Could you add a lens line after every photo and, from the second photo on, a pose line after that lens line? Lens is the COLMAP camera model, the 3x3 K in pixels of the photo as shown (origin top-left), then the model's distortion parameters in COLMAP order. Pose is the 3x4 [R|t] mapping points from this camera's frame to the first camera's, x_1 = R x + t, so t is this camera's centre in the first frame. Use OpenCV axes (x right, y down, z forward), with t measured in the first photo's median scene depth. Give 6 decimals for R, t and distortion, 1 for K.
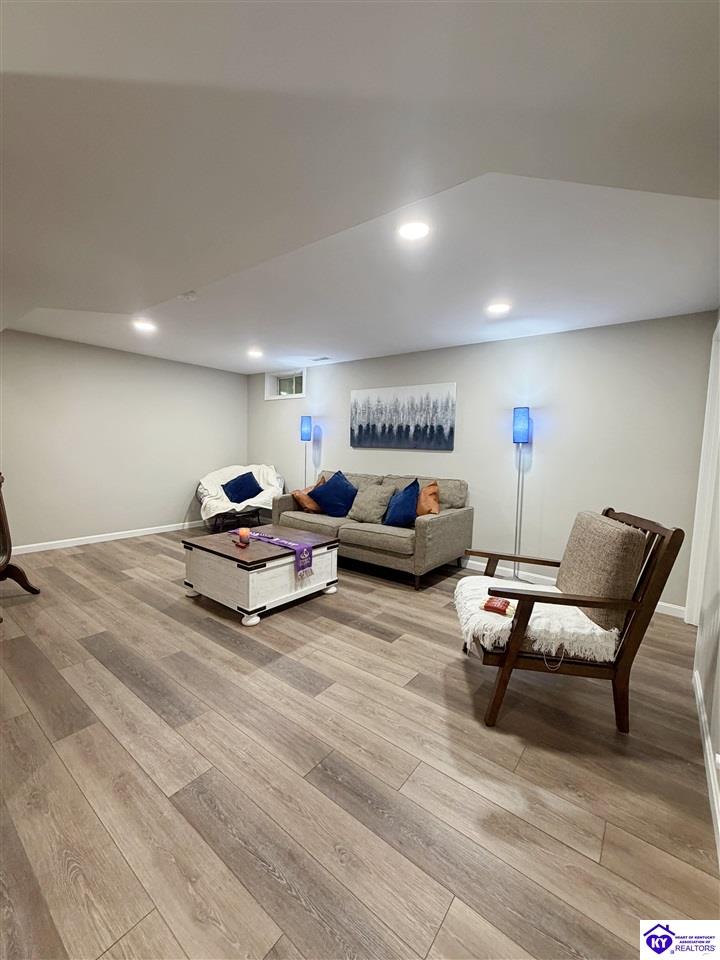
lens RADIAL K [[384.7, 0, 362.9], [0, 384.7, 482.8], [0, 0, 1]] dist [0.010161, 0.000326]
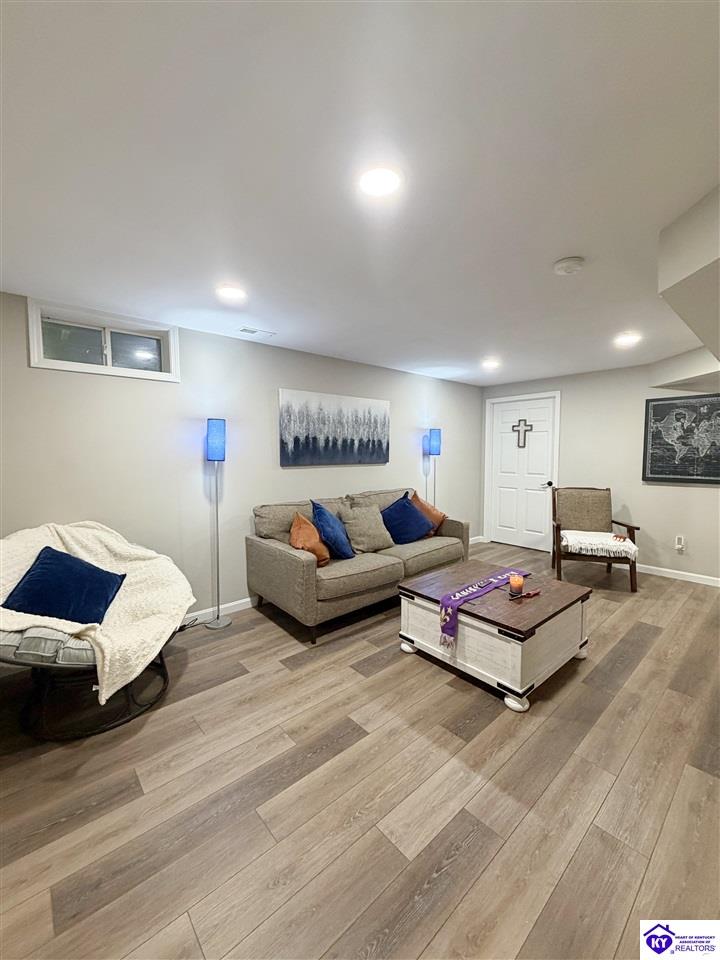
lens RADIAL K [[384.7, 0, 362.2], [0, 384.7, 481.6], [0, 0, 1]] dist [0.010161, 0.000326]
pose [[0.194594, -0.109278, 0.974778, -0.792351], [0.101425, 0.990690, 0.090814, -0.128742], [-0.975626, 0.081195, 0.203865, 0.790179]]
